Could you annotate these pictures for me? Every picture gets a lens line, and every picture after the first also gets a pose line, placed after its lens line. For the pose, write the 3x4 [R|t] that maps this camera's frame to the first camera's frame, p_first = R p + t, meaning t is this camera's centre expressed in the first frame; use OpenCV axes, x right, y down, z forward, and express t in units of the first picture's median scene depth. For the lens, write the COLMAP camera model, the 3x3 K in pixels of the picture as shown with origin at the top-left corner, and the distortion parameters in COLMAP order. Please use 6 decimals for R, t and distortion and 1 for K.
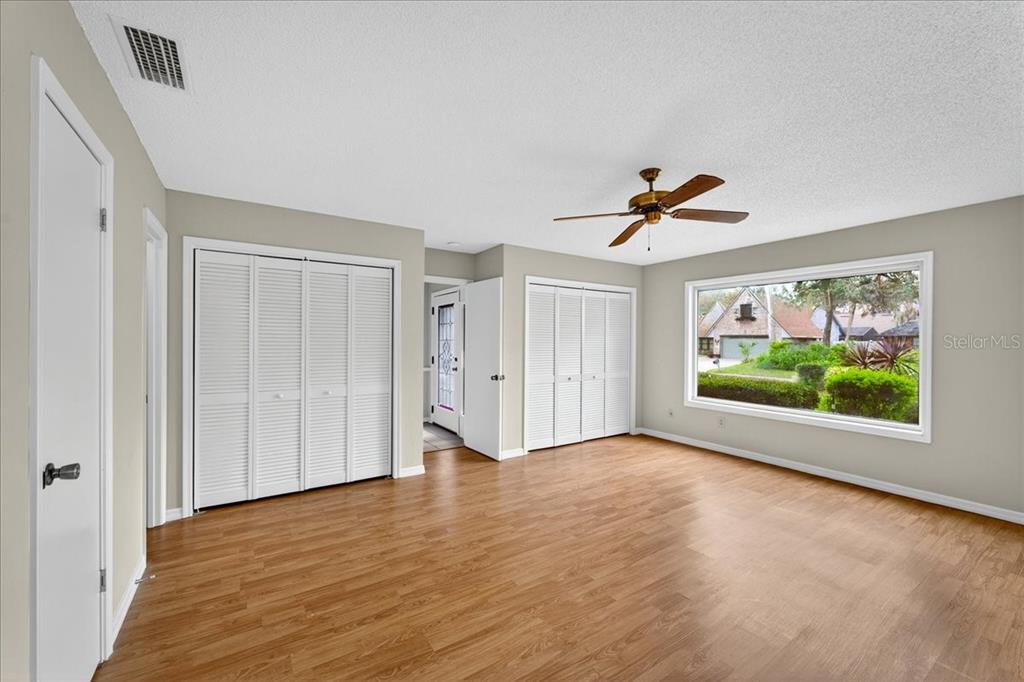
lens RADIAL K [[409.2, 0, 507.2], [0, 409.2, 344.7], [0, 0, 1]] dist [0.002130, 0.000075]
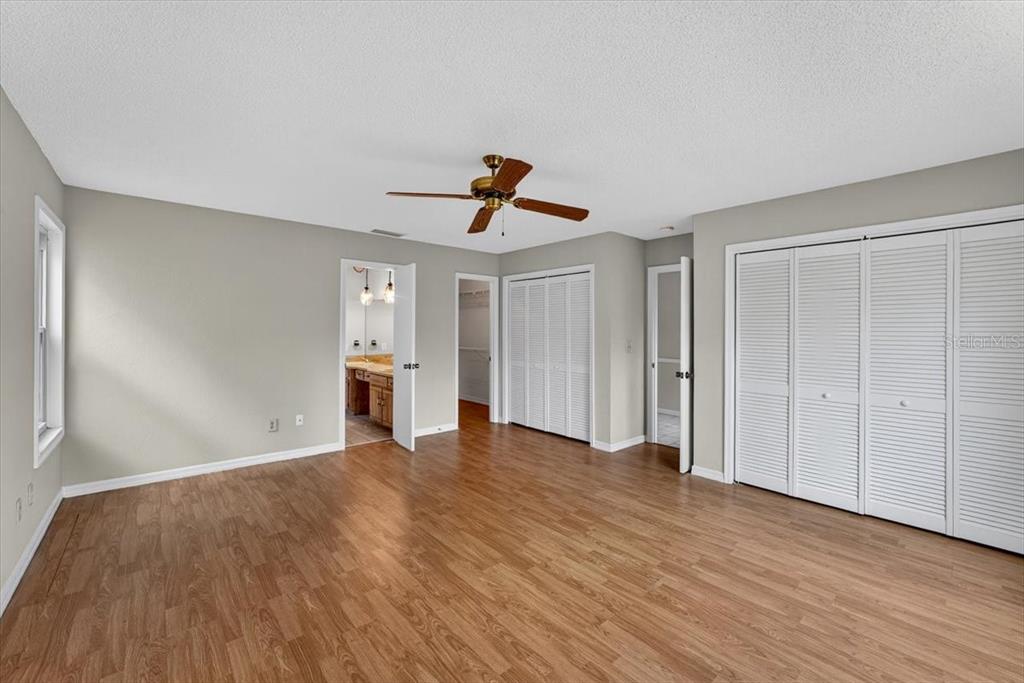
lens RADIAL K [[409.2, 0, 511.8], [0, 409.2, 335.7], [0, 0, 1]] dist [0.002130, 0.000075]
pose [[0.157174, 0.011223, -0.987507, 0.876086], [-0.019838, 0.999770, 0.008204, -0.001122], [0.987372, 0.018300, 0.157360, 0.588165]]
